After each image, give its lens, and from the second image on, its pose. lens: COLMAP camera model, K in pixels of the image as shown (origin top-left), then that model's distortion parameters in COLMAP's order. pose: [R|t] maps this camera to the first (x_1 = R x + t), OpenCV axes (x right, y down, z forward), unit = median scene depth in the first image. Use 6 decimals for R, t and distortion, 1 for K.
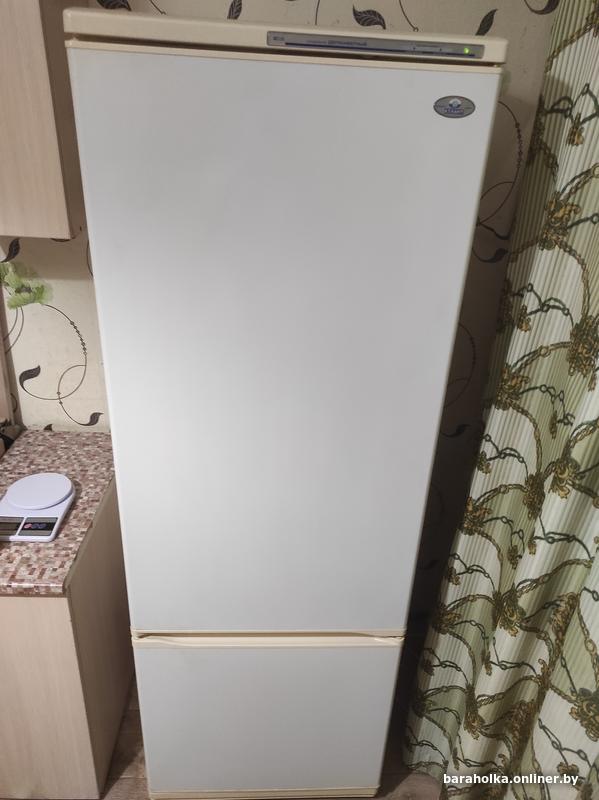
lens RADIAL K [[586.8, 0, 299.5], [0, 586.8, 400.0], [0, 0, 1]] dist [0.032180, -0.006110]
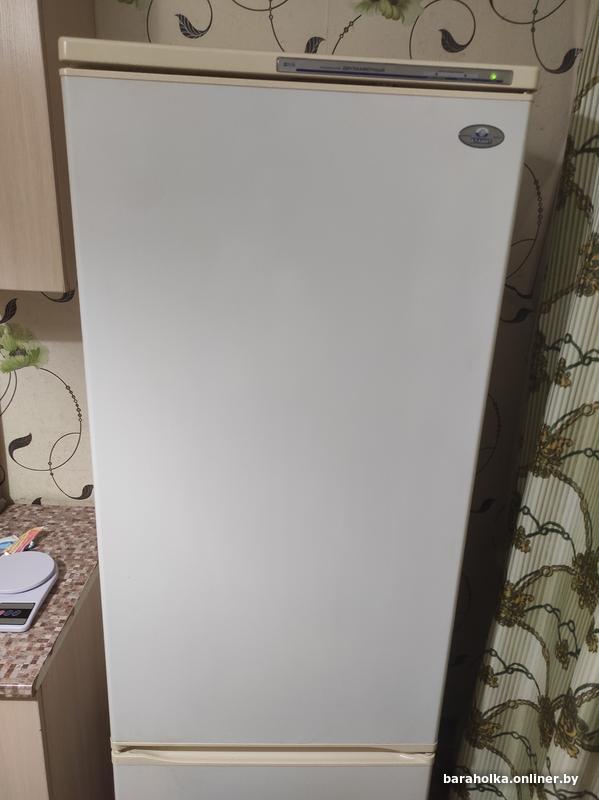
lens RADIAL K [[586.8, 0, 299.5], [0, 586.8, 400.0], [0, 0, 1]] dist [0.032180, -0.006110]
pose [[0.999893, 0.000065, -0.014598, -0.003606], [-0.002075, 0.990466, -0.137738, 0.022779], [0.014450, 0.137754, 0.990361, 0.101485]]
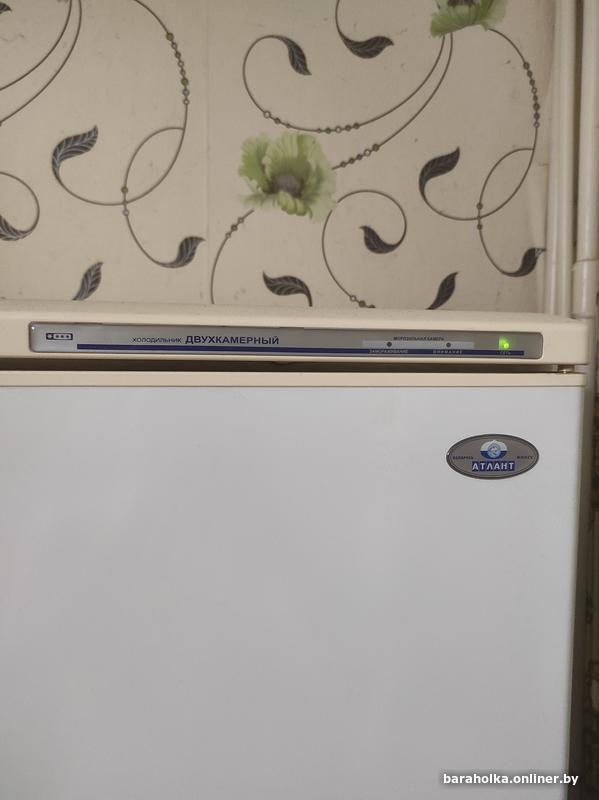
lens RADIAL K [[594.2, 0, 299.5], [0, 594.2, 400.0], [0, 0, 1]] dist [0.030207, -0.001388]
pose [[0.993423, -0.046606, 0.104587, 0.052864], [0.082094, 0.926660, -0.366827, -0.261336], [-0.079821, 0.373000, 0.924391, 0.403685]]
